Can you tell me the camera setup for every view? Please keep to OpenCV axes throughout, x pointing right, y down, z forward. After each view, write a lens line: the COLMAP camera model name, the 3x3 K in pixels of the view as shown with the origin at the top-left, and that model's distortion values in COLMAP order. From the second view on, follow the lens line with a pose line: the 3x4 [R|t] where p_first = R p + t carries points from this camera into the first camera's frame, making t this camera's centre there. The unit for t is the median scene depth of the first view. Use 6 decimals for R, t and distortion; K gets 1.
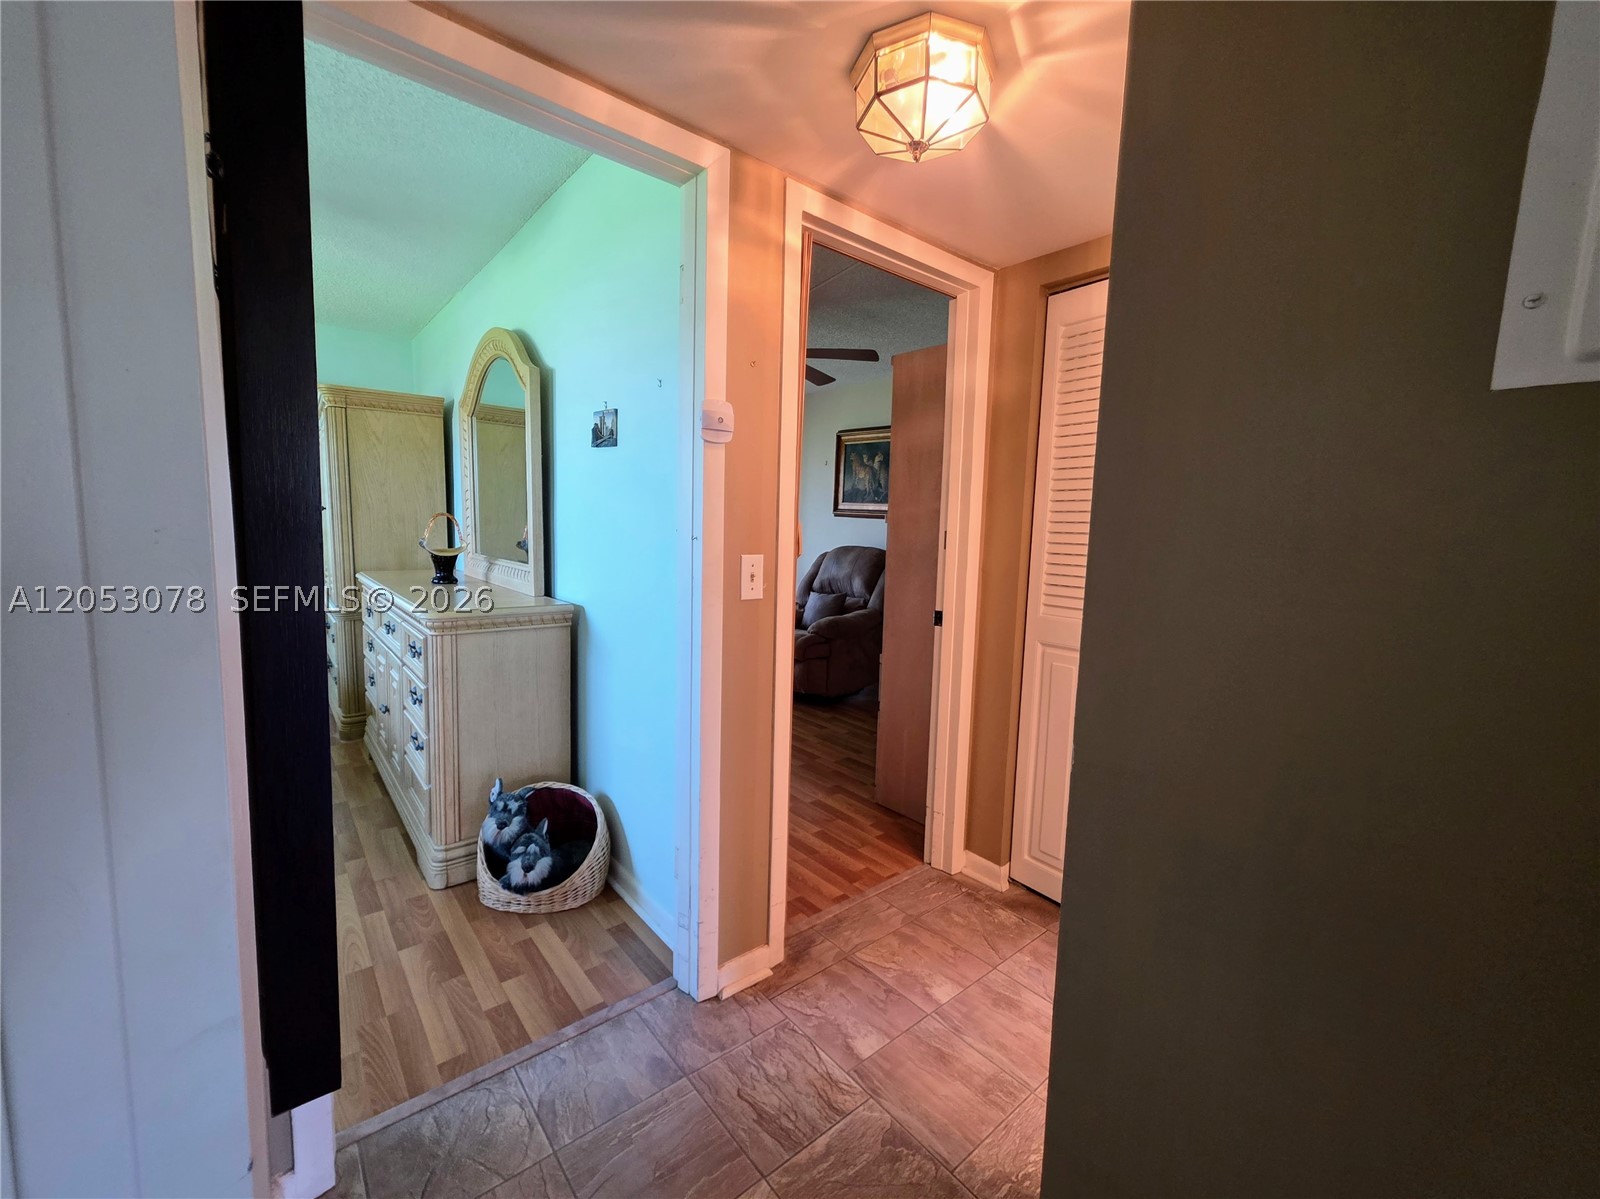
lens RADIAL K [[637.7, 0, 792.2], [0, 637.7, 596.7], [0, 0, 1]] dist [0.000698, 0.000085]
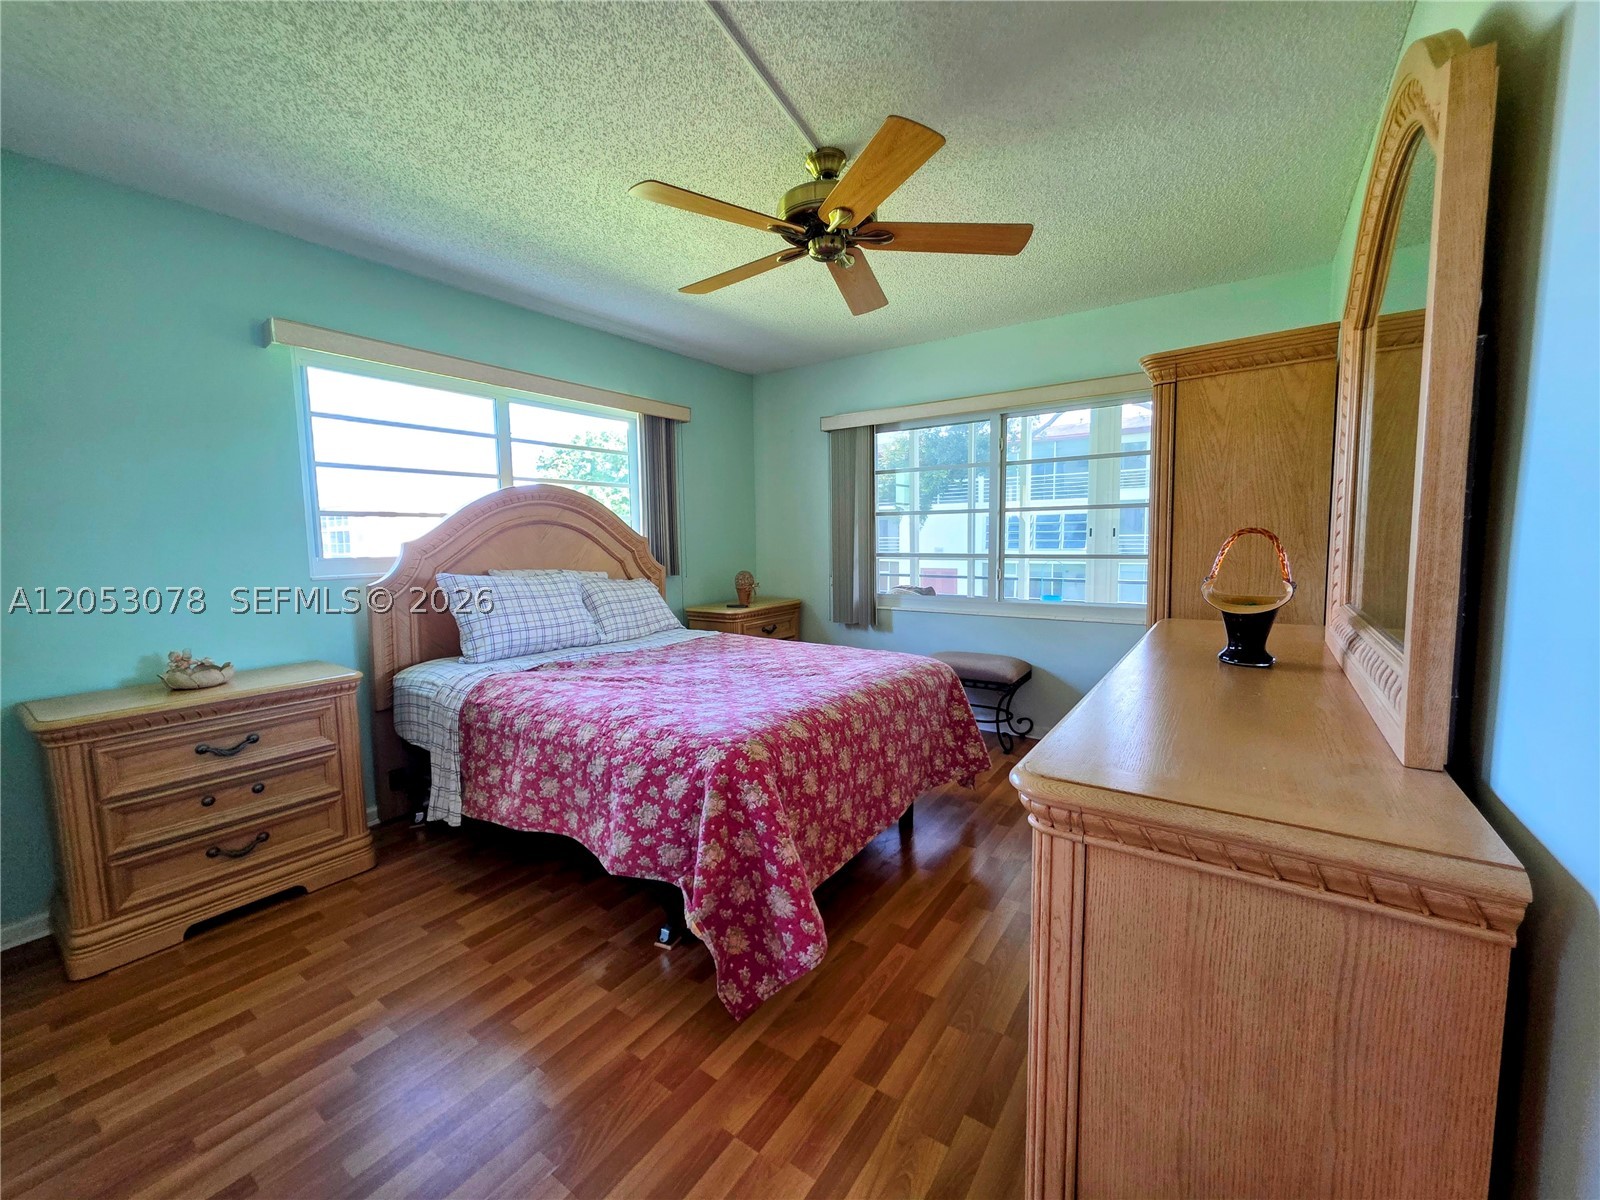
lens RADIAL K [[637.7, 0, 795.5], [0, 637.7, 598.6], [0, 0, 1]] dist [0.000698, 0.000085]
pose [[0.262460, 0.054191, -0.963420, -0.198695], [-0.080711, 0.996156, 0.034045, -0.081350], [0.961562, 0.068823, 0.265825, 0.683840]]
